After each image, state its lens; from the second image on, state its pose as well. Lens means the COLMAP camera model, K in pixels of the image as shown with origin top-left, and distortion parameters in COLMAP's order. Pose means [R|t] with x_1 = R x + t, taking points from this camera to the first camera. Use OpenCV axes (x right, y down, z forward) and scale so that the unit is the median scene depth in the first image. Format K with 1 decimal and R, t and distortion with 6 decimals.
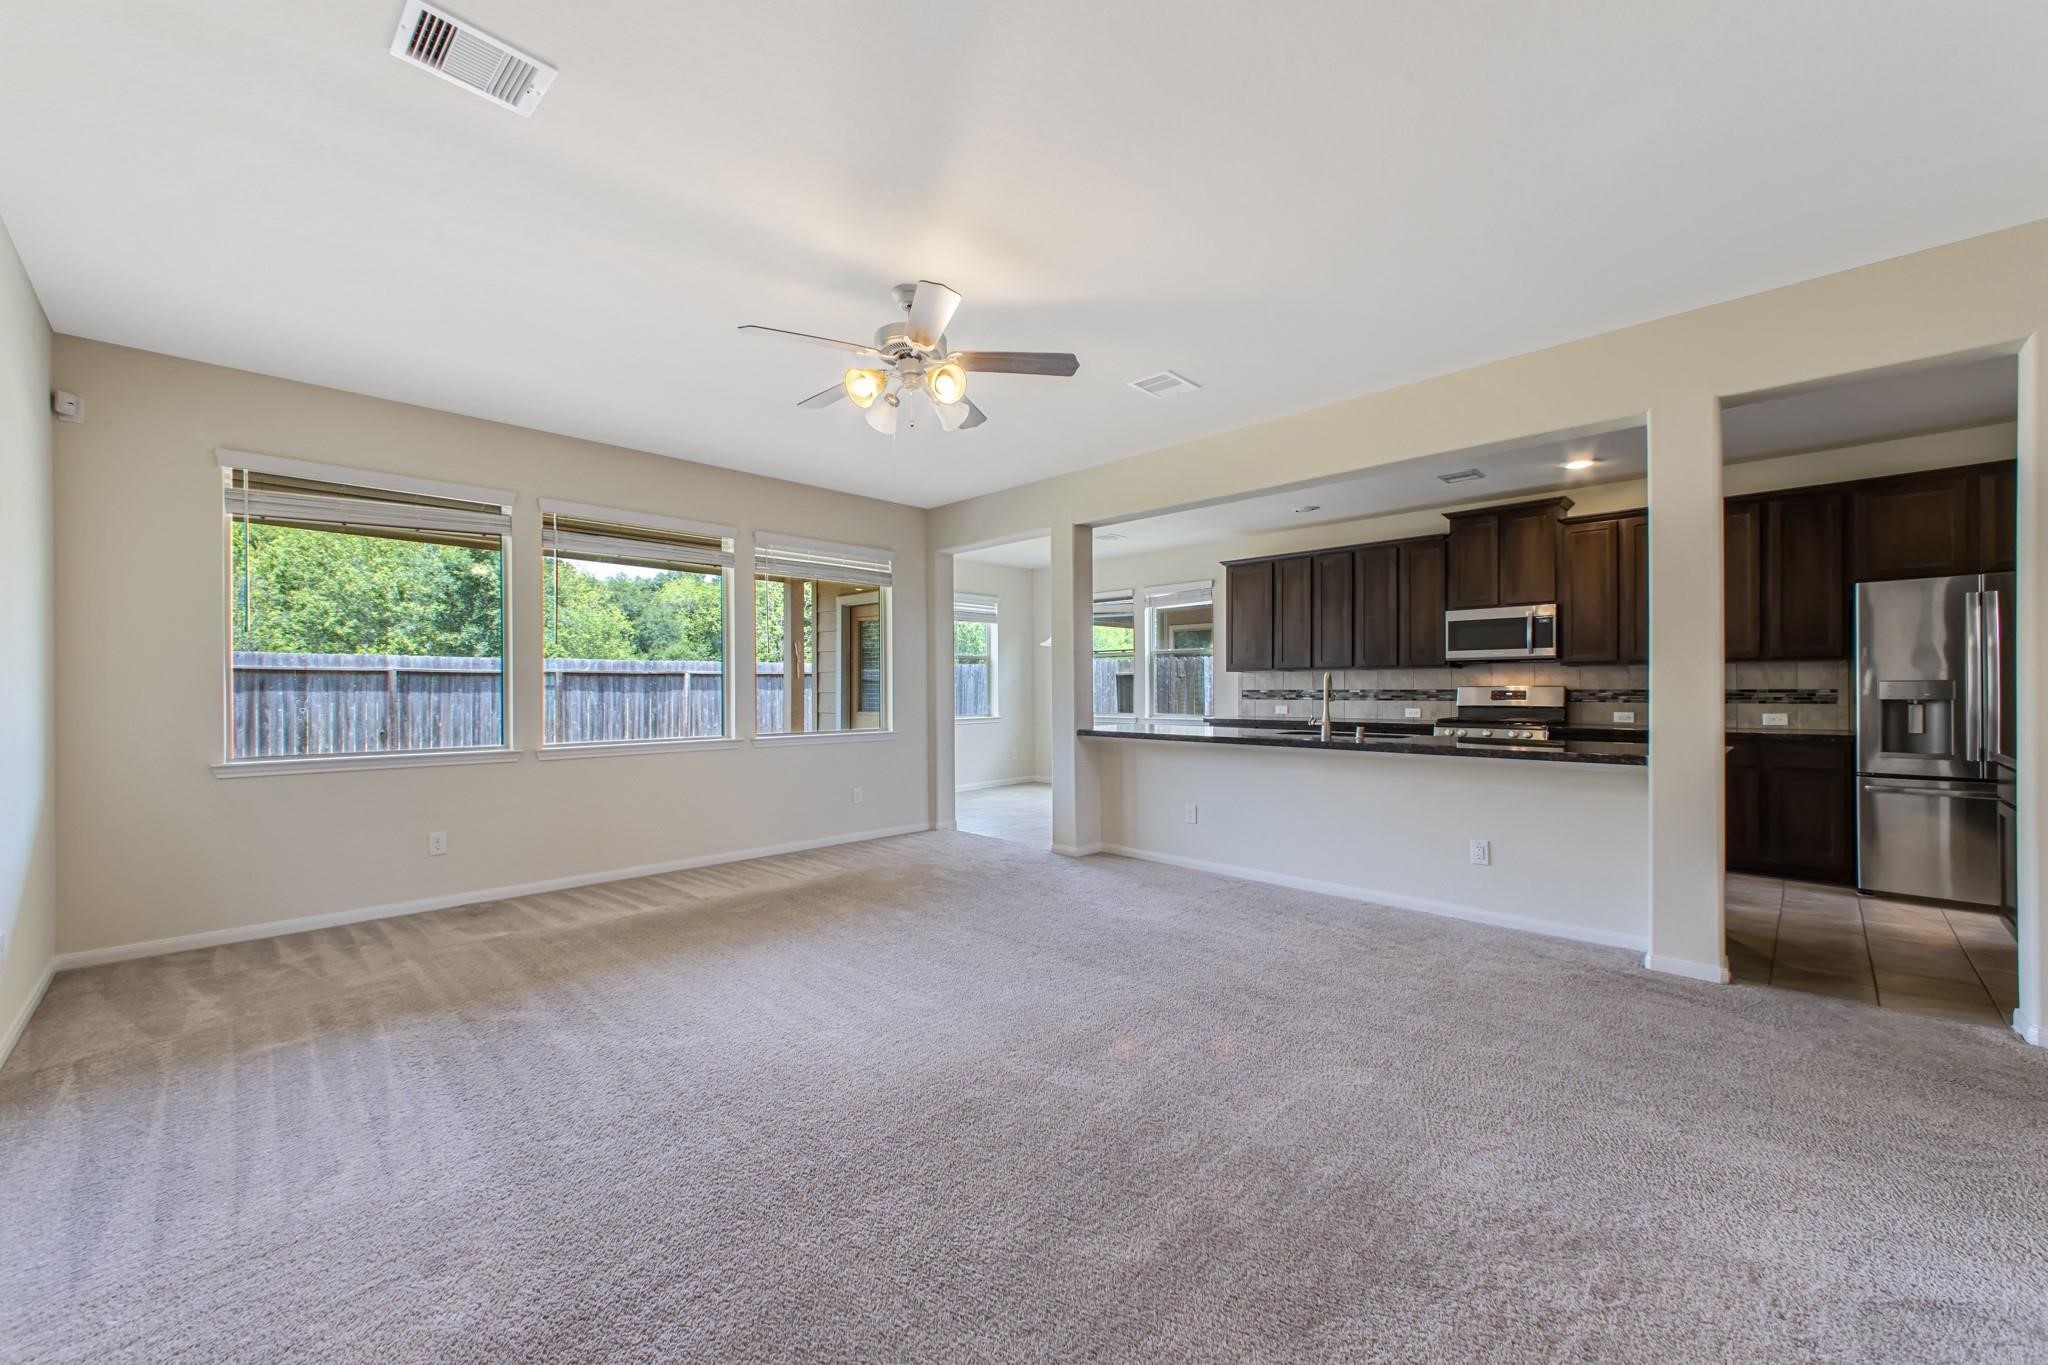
lens RADIAL K [[804.0, 0, 1020.0], [0, 804.0, 688.9], [0, 0, 1]] dist [0.002437, 0.000221]
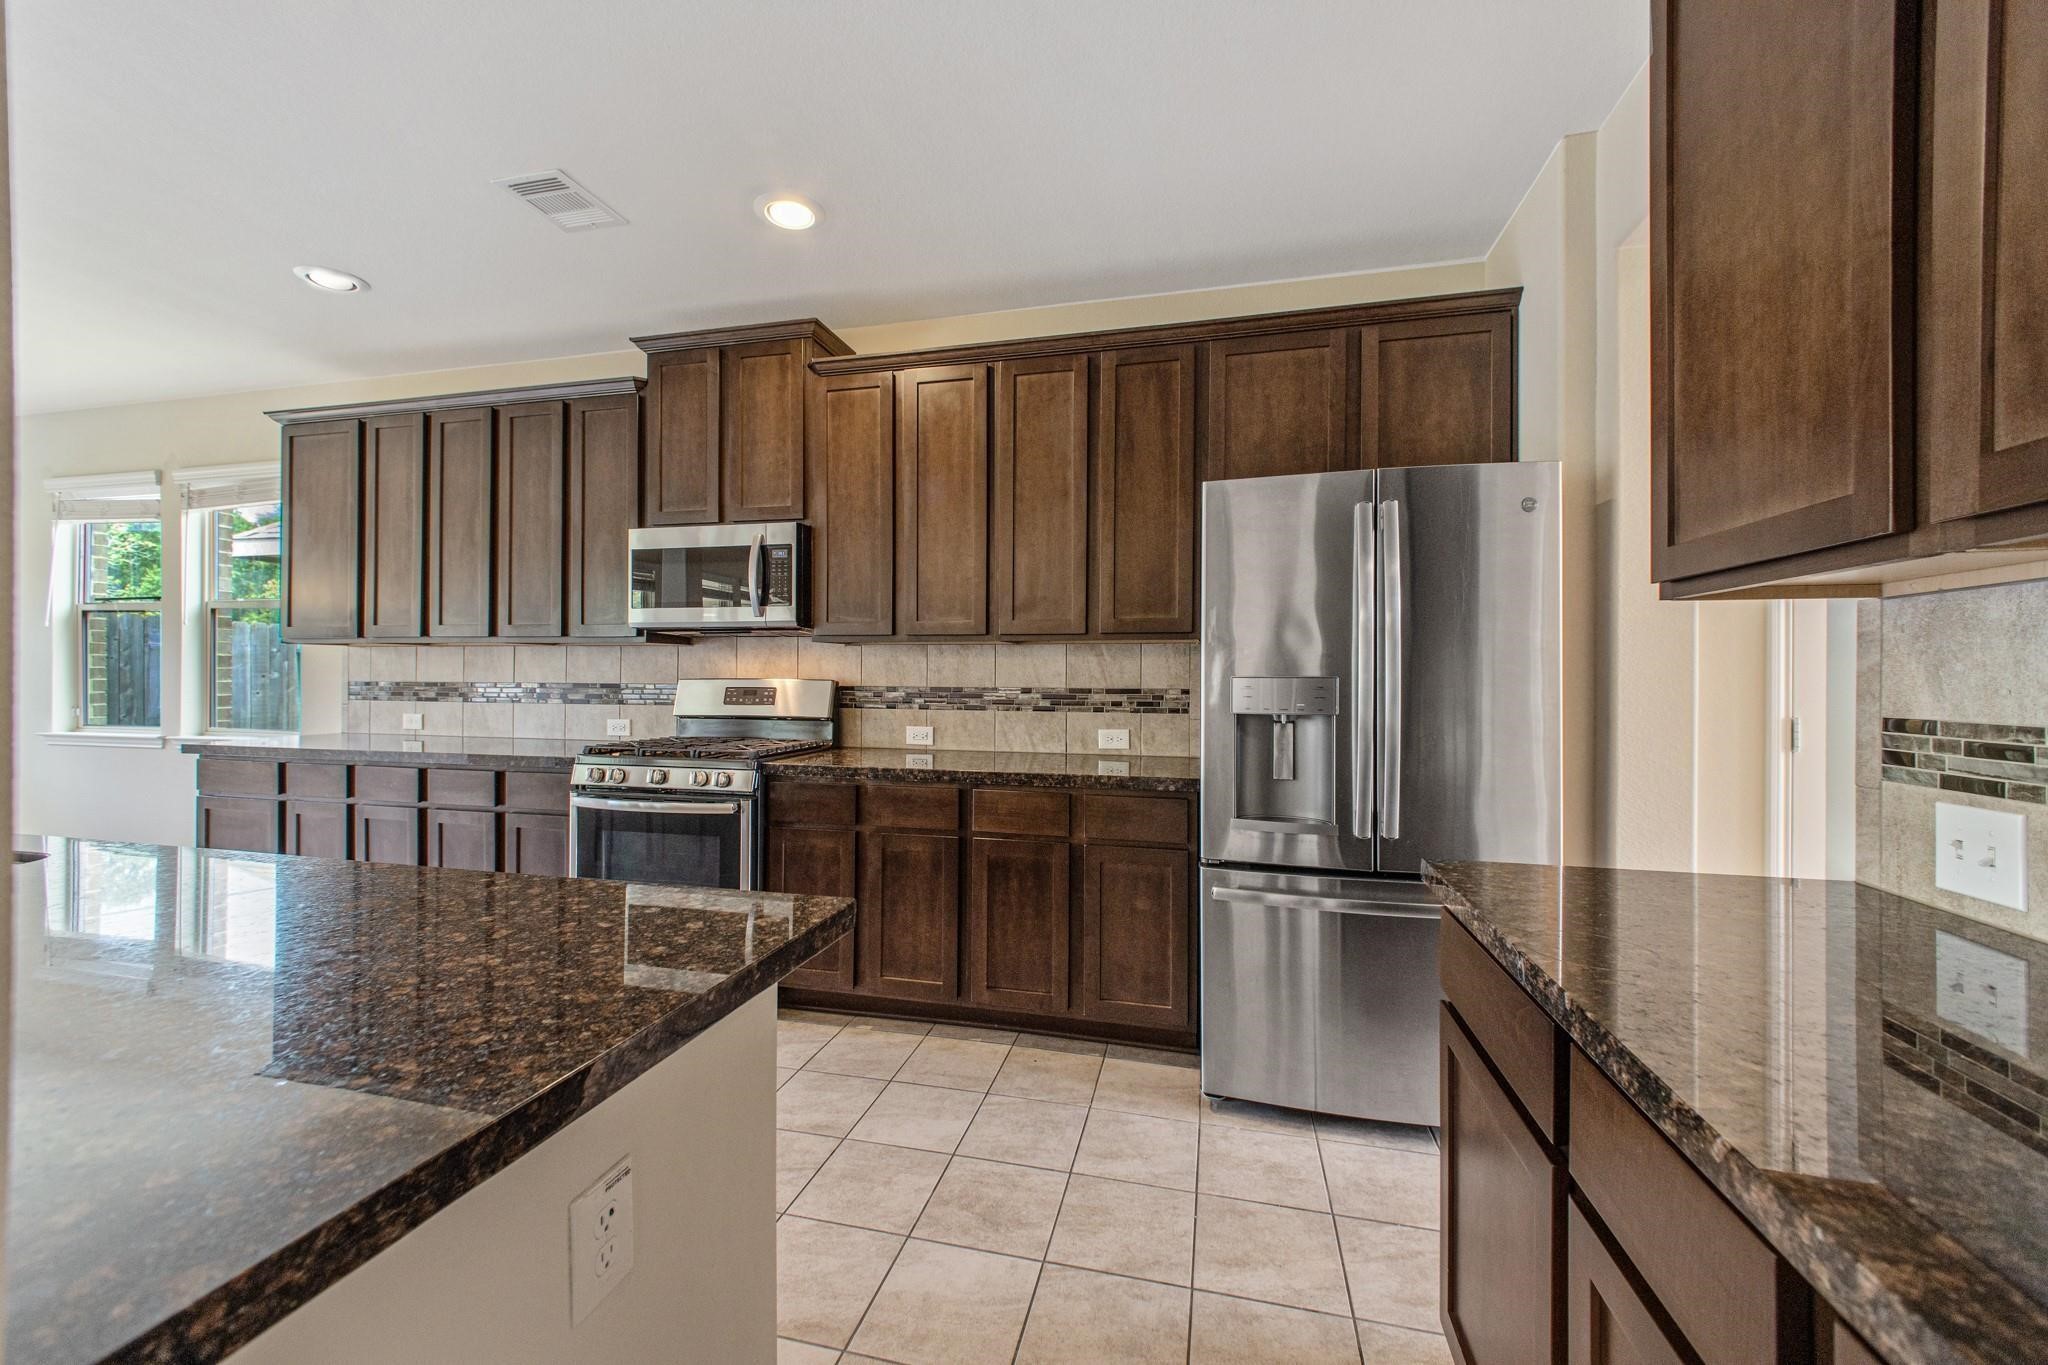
lens RADIAL K [[796.5, 0, 1027.3], [0, 796.5, 678.9], [0, 0, 1]] dist [0.021418, -0.015642]
pose [[0.851754, 0.004775, 0.523920, 0.479271], [-0.007917, 0.999962, 0.003756, -0.007022], [-0.523882, -0.007347, 0.851759, 0.443914]]
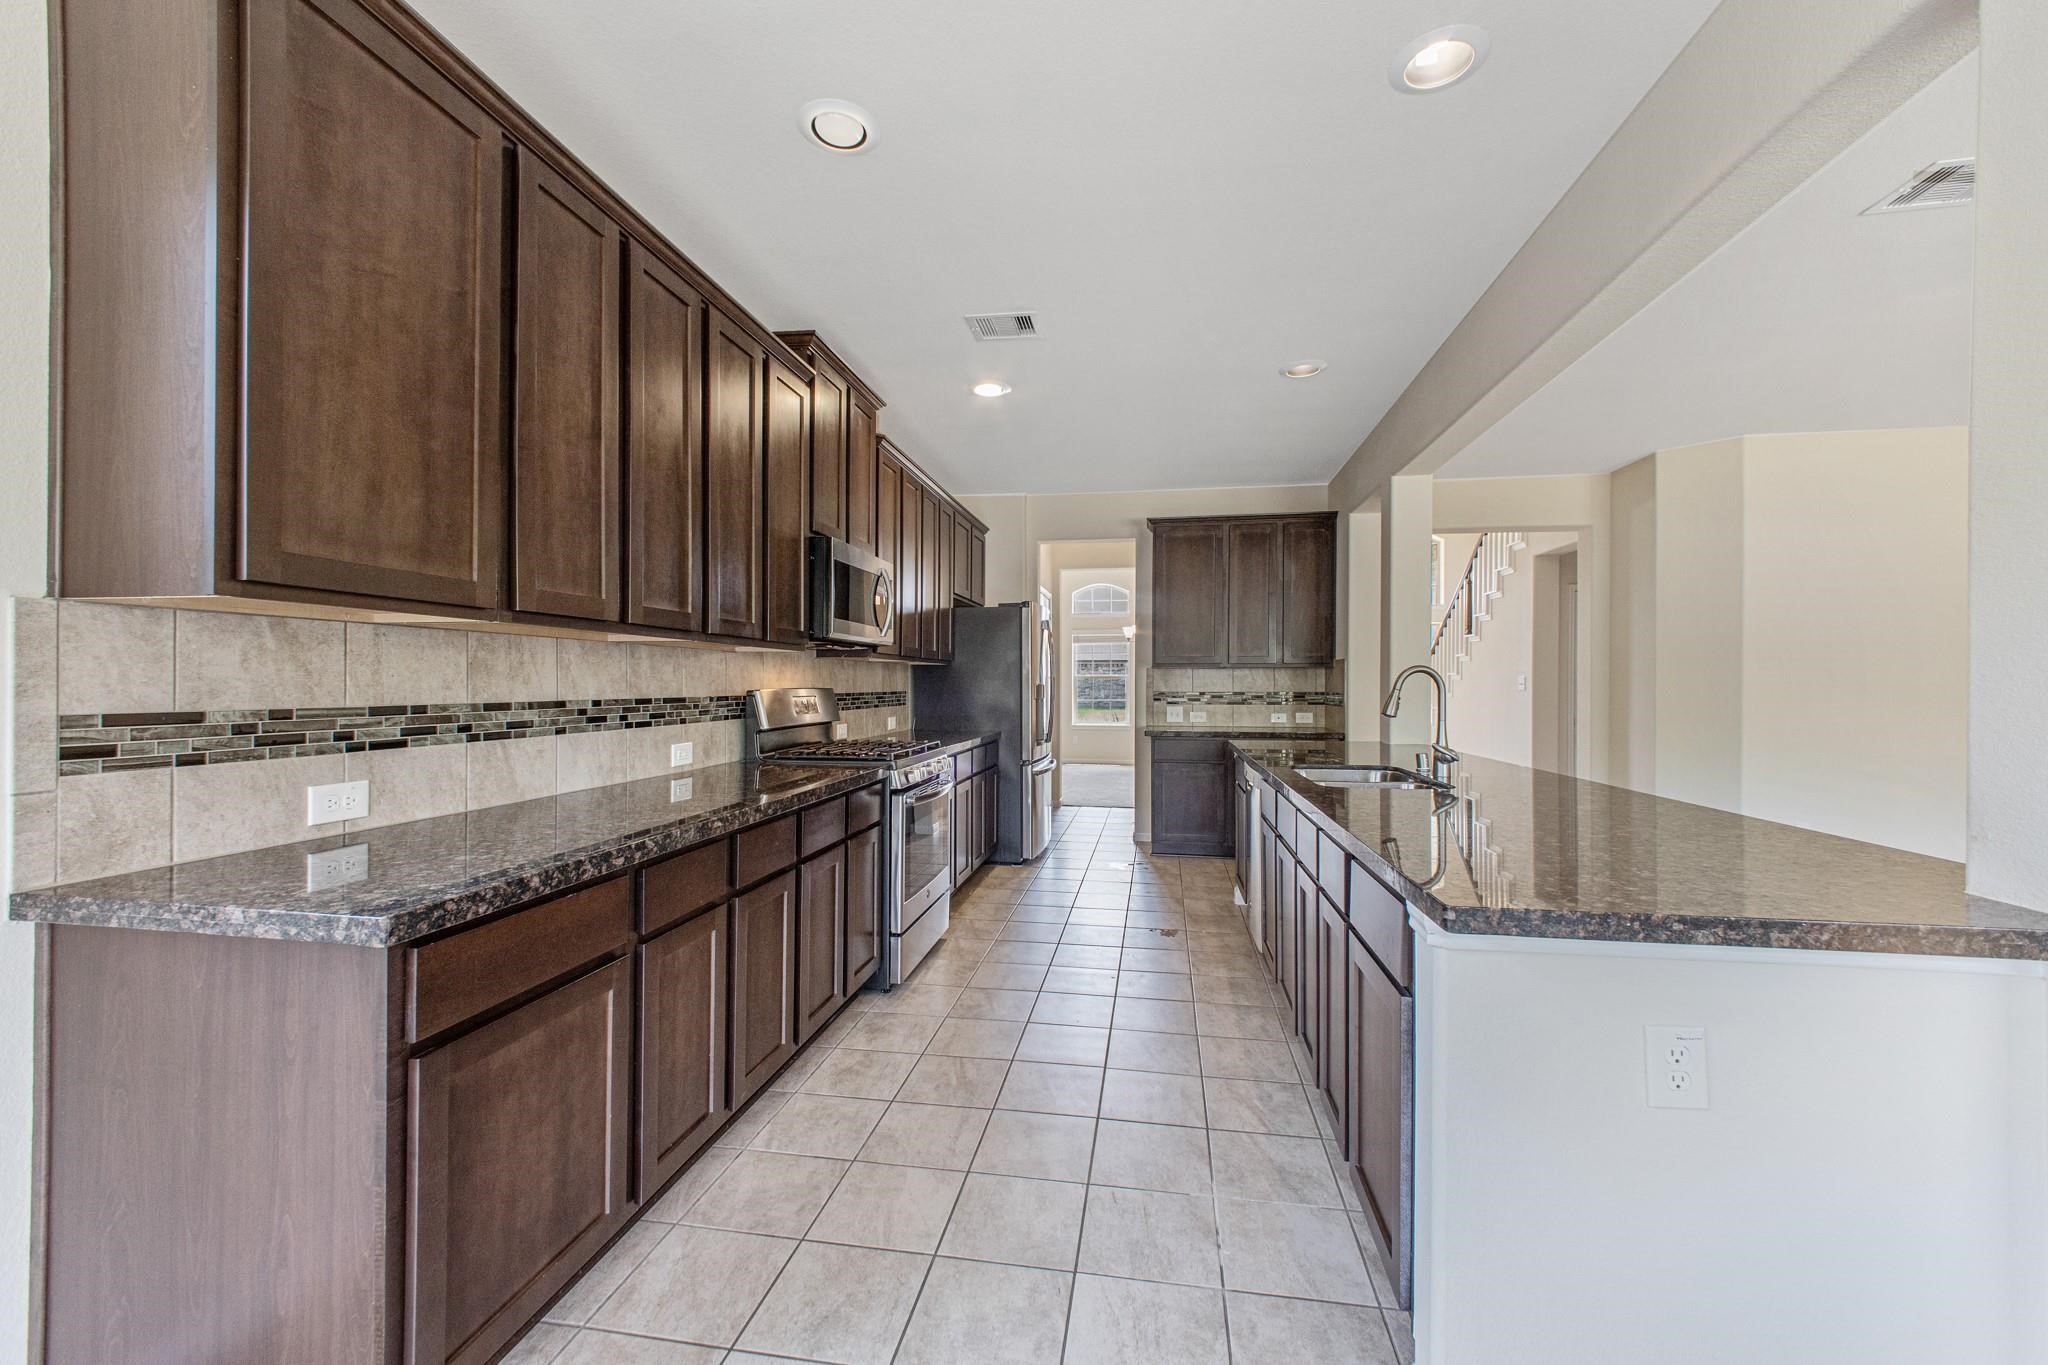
lens RADIAL K [[796.5, 0, 1027.3], [0, 796.5, 678.9], [0, 0, 1]] dist [0.021418, -0.015642]
pose [[-0.580637, 0.003286, 0.814156, 0.059314], [-0.003114, 0.999976, -0.006257, -0.006920], [-0.814157, -0.006168, -0.580612, 1.190774]]
